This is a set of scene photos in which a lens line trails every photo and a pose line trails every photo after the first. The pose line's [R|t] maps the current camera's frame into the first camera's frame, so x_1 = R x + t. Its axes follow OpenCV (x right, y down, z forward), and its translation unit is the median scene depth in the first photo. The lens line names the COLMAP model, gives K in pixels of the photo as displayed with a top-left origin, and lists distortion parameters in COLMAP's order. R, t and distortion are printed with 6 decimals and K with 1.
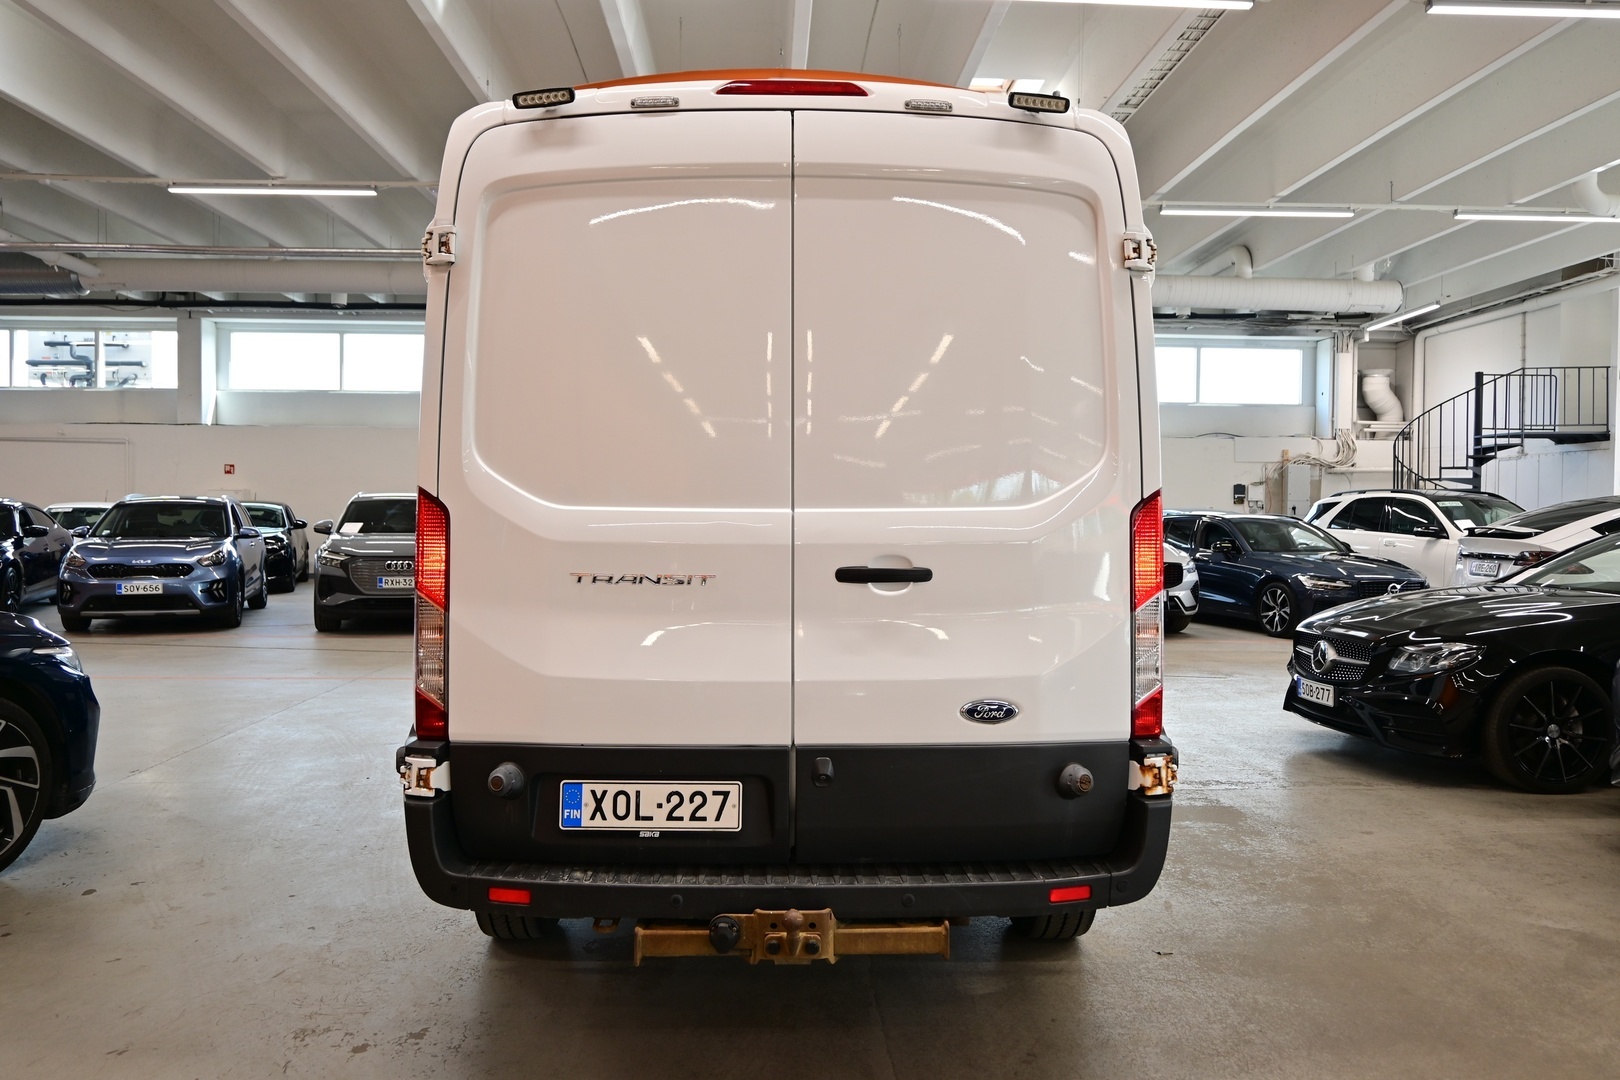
lens RADIAL K [[1299.9, 0, 811.4], [0, 1299.9, 532.6], [0, 0, 1]] dist [0.005282, -0.002987]
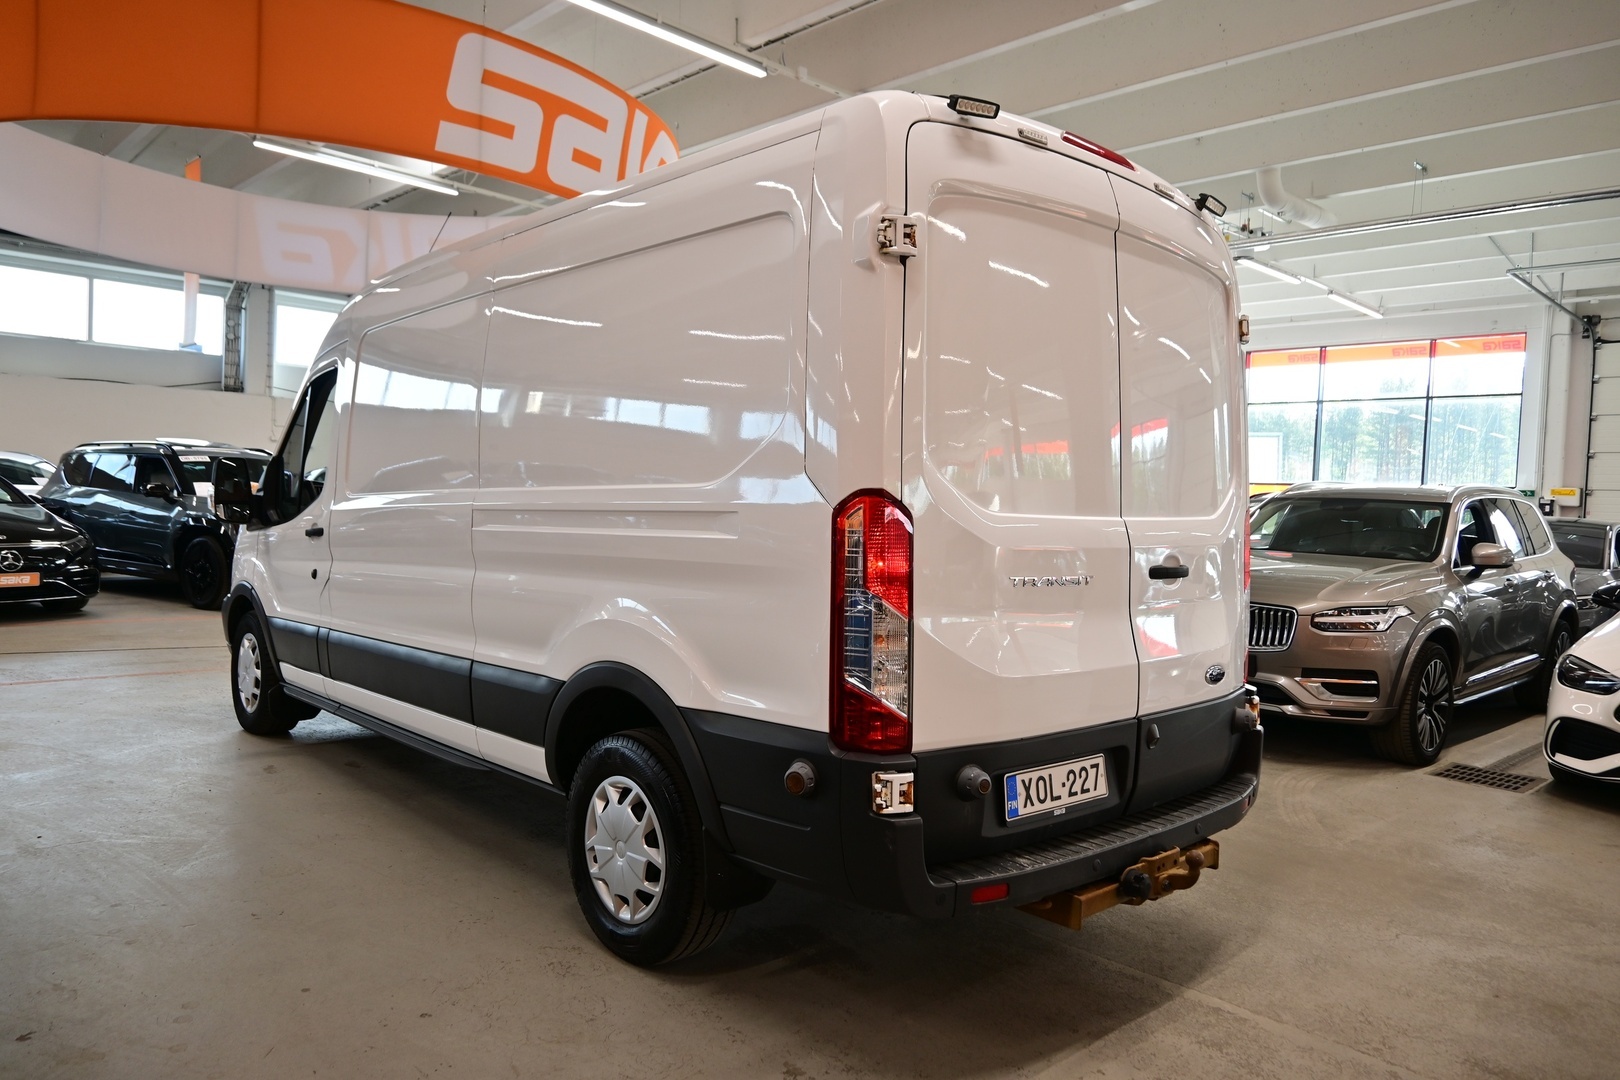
lens RADIAL K [[1122.0, 0, 807.8], [0, 1122.0, 543.3], [0, 0, 1]] dist [0.003655, 0.003838]
pose [[0.742025, -0.006111, 0.670344, -0.914166], [-0.014543, 0.999576, 0.025211, -0.016057], [-0.670214, -0.028456, 0.741622, 0.442664]]
